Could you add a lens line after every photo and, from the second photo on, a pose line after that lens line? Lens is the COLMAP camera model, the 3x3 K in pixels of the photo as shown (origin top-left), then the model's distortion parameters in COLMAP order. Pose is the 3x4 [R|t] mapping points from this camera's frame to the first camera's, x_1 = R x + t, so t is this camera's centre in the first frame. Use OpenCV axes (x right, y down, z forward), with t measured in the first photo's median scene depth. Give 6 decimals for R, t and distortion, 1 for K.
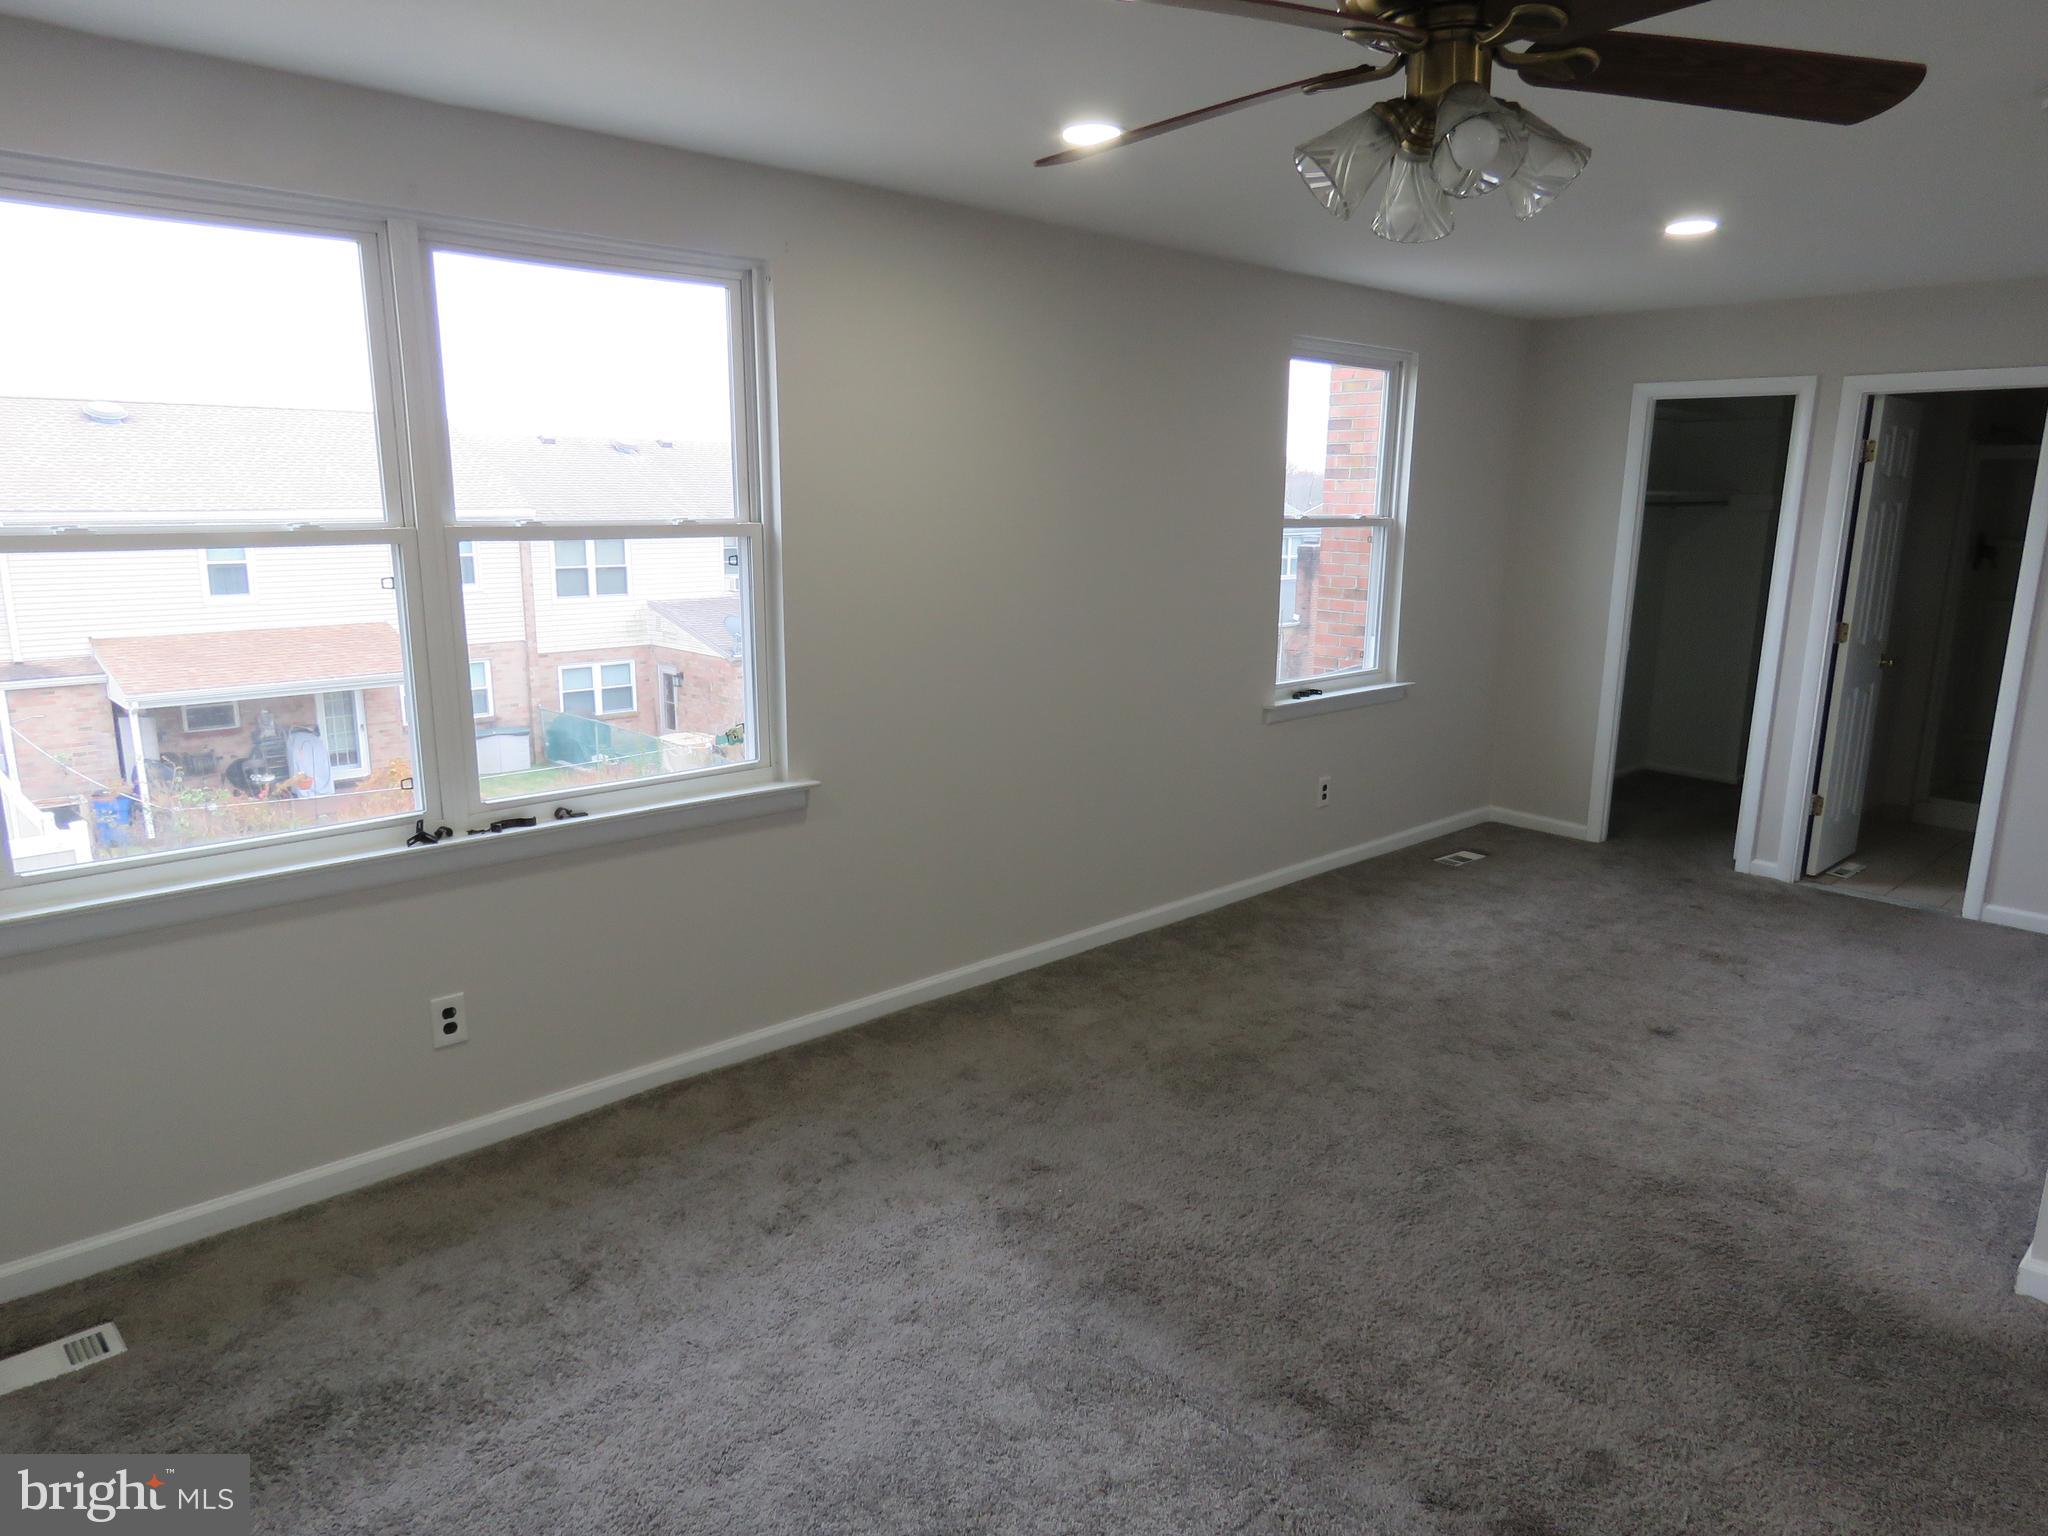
lens RADIAL K [[1318.2, 0, 1021.8], [0, 1318.2, 769.3], [0, 0, 1]] dist [0.001464, -0.001026]
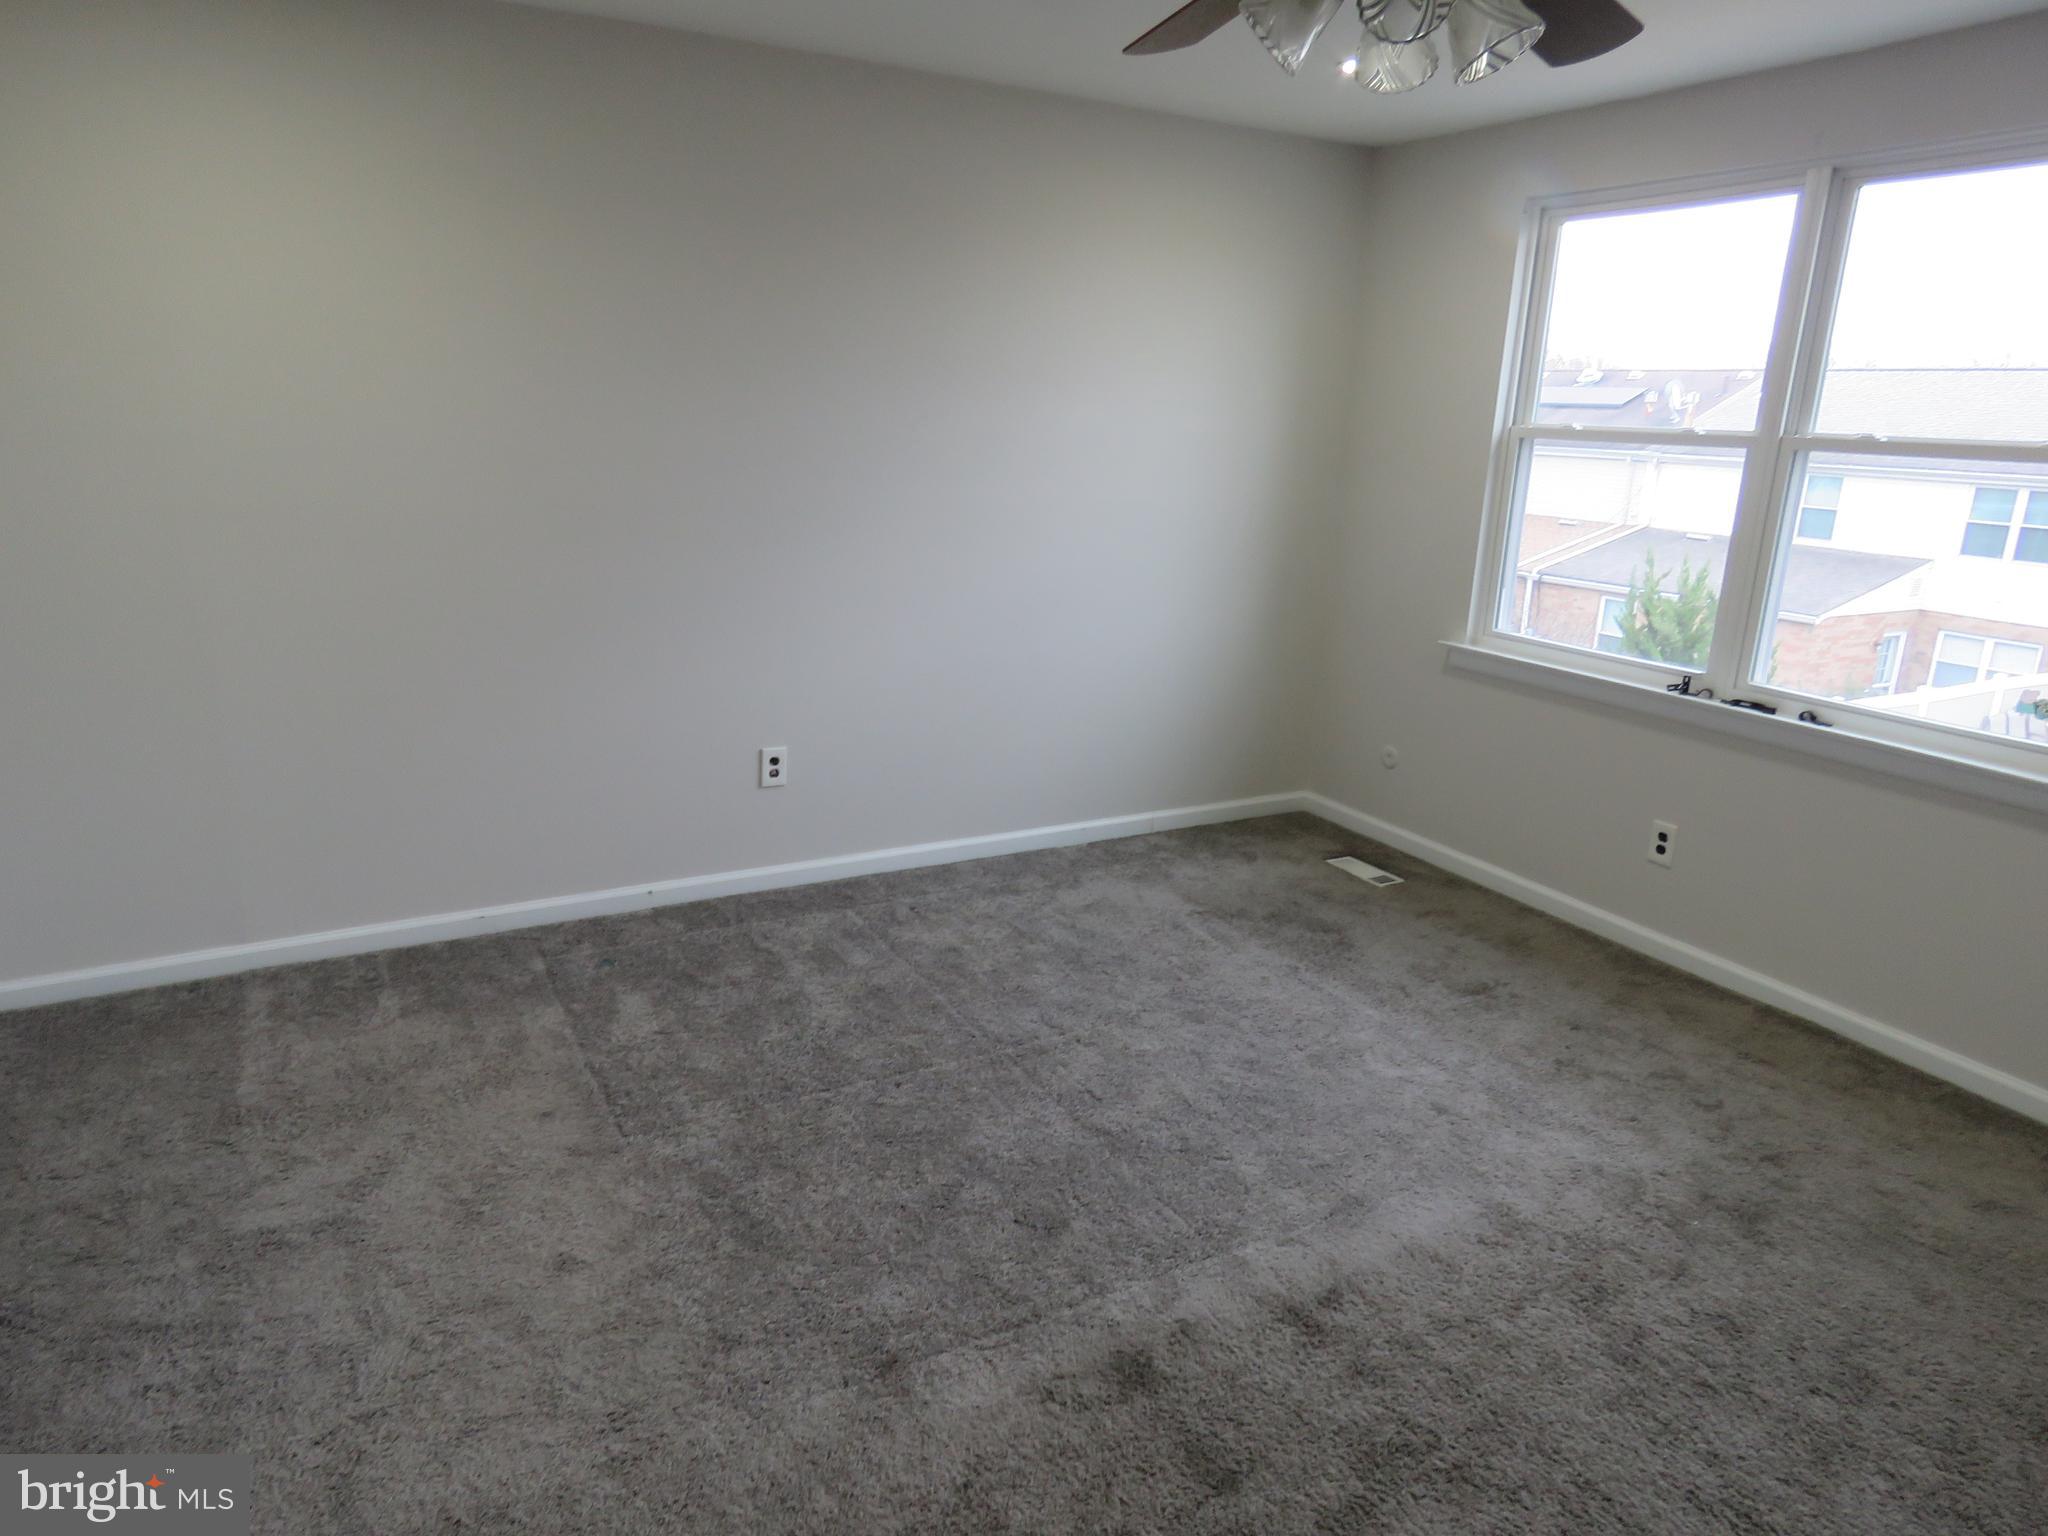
lens RADIAL K [[1318.2, 0, 1021.1], [0, 1318.2, 772.3], [0, 0, 1]] dist [0.001464, -0.001026]
pose [[-0.245492, 0.250426, -0.936494, 0.862788], [-0.235890, 0.921587, 0.308276, -0.109357], [0.940260, 0.296589, -0.167169, 0.644496]]
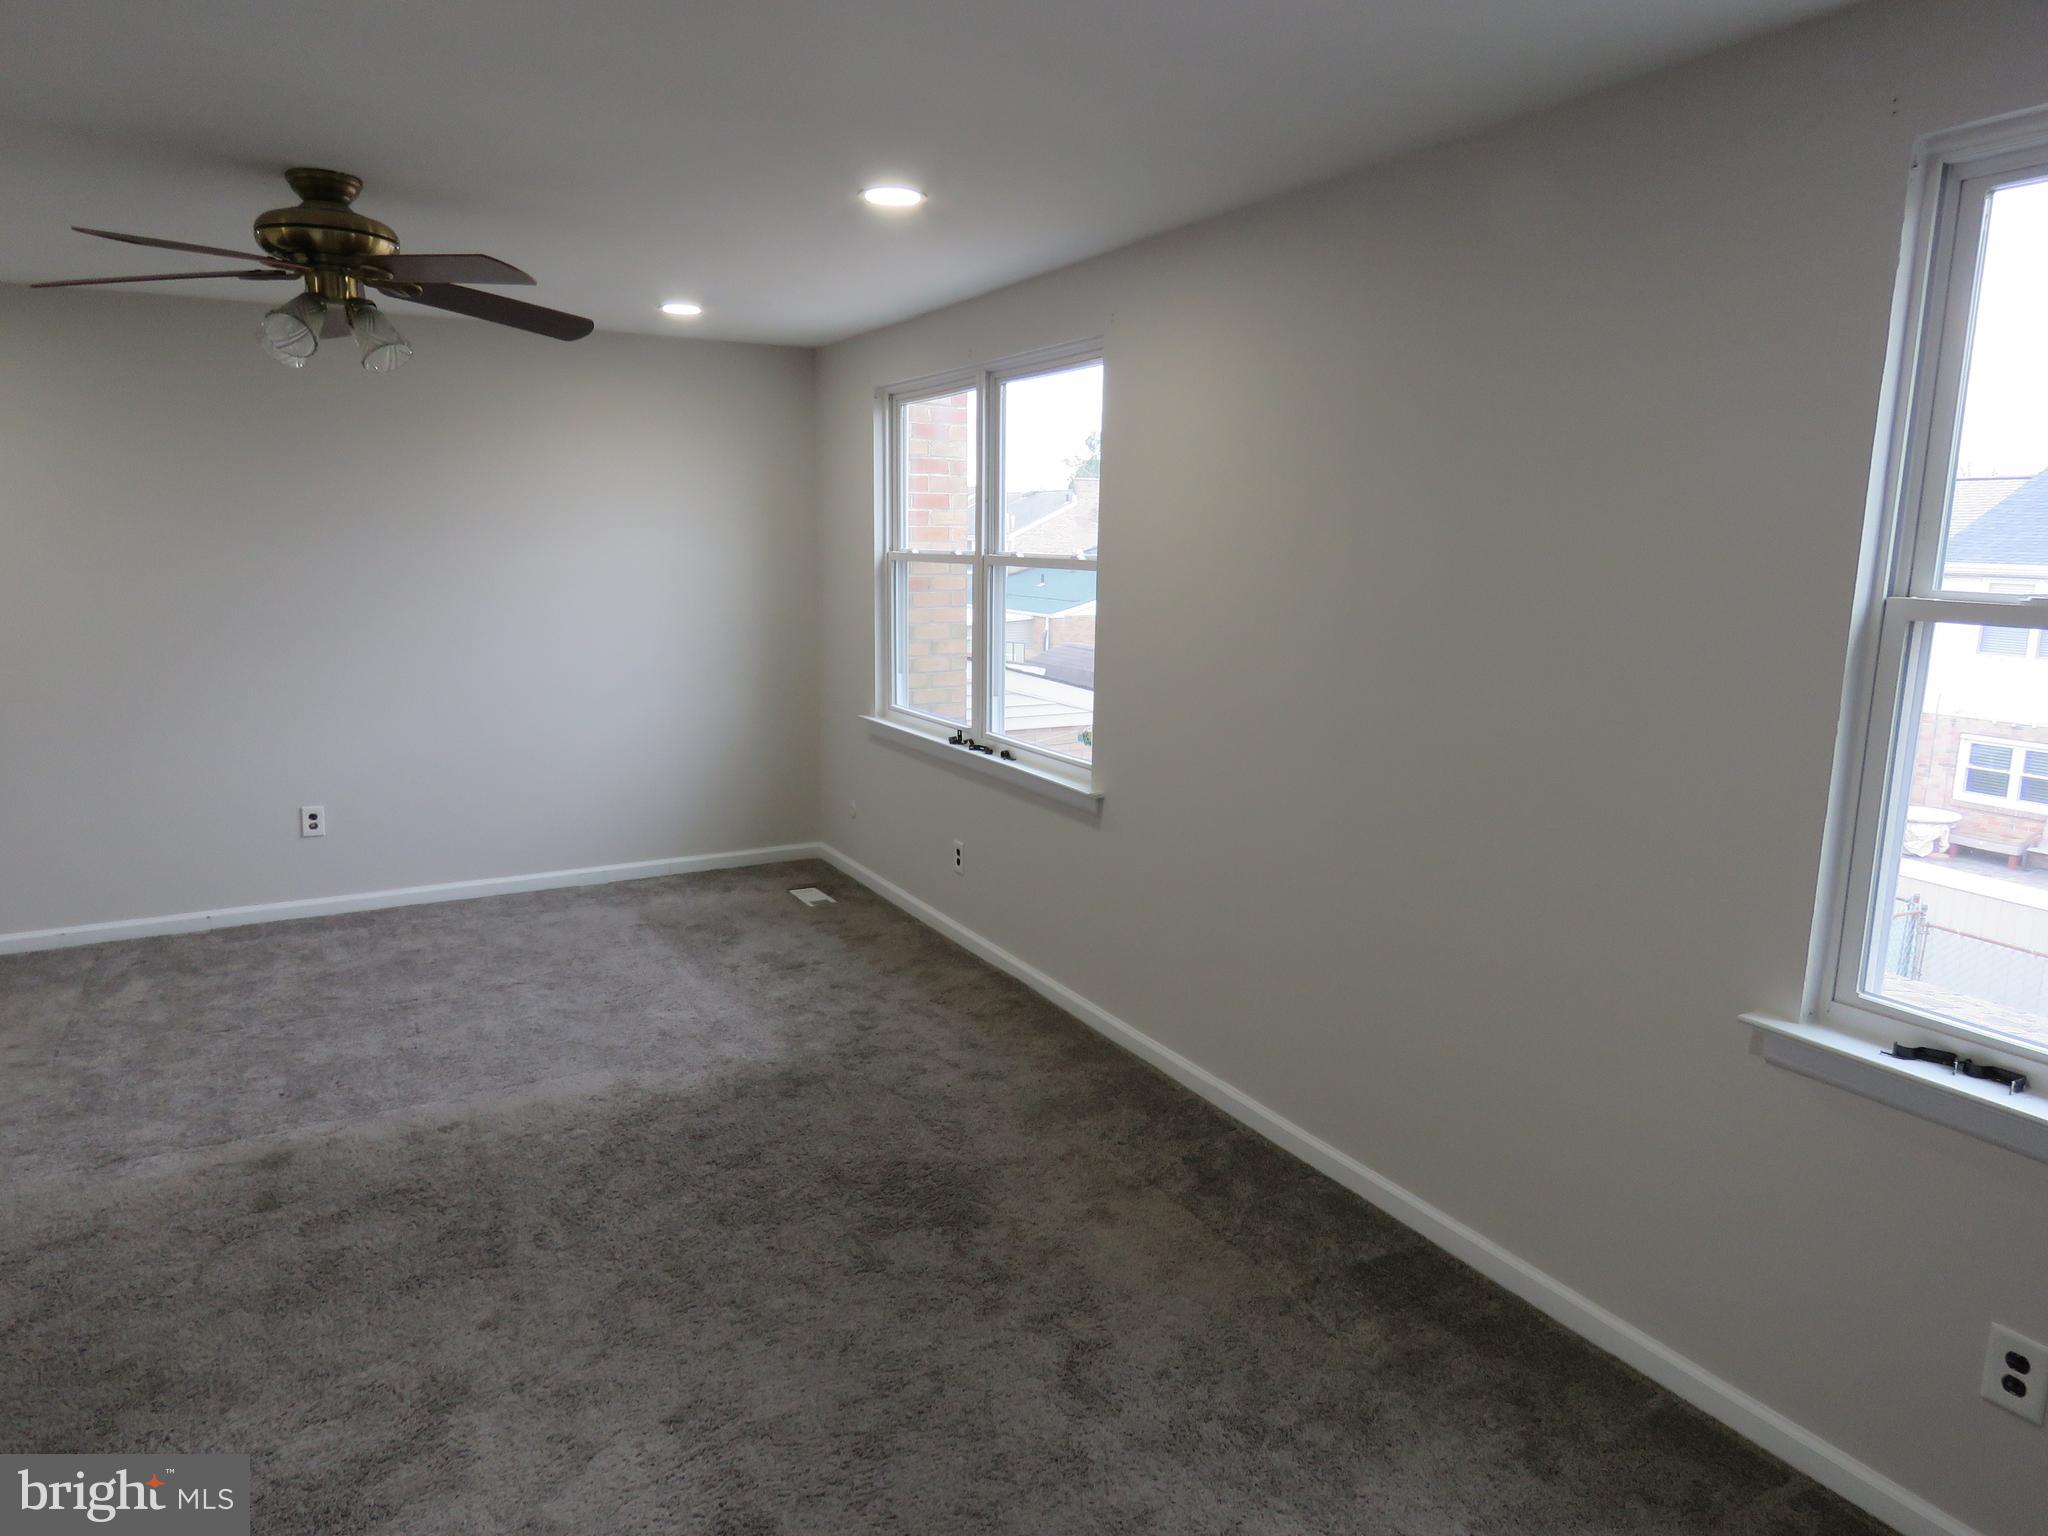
lens RADIAL K [[1318.2, 0, 1023.2], [0, 1318.2, 764.4], [0, 0, 1]] dist [0.001464, -0.001026]
pose [[-0.245932, 0.161419, -0.955752, 1.108637], [-0.208655, 0.954102, 0.214831, -0.291579], [0.946562, 0.252256, -0.200964, 1.411551]]
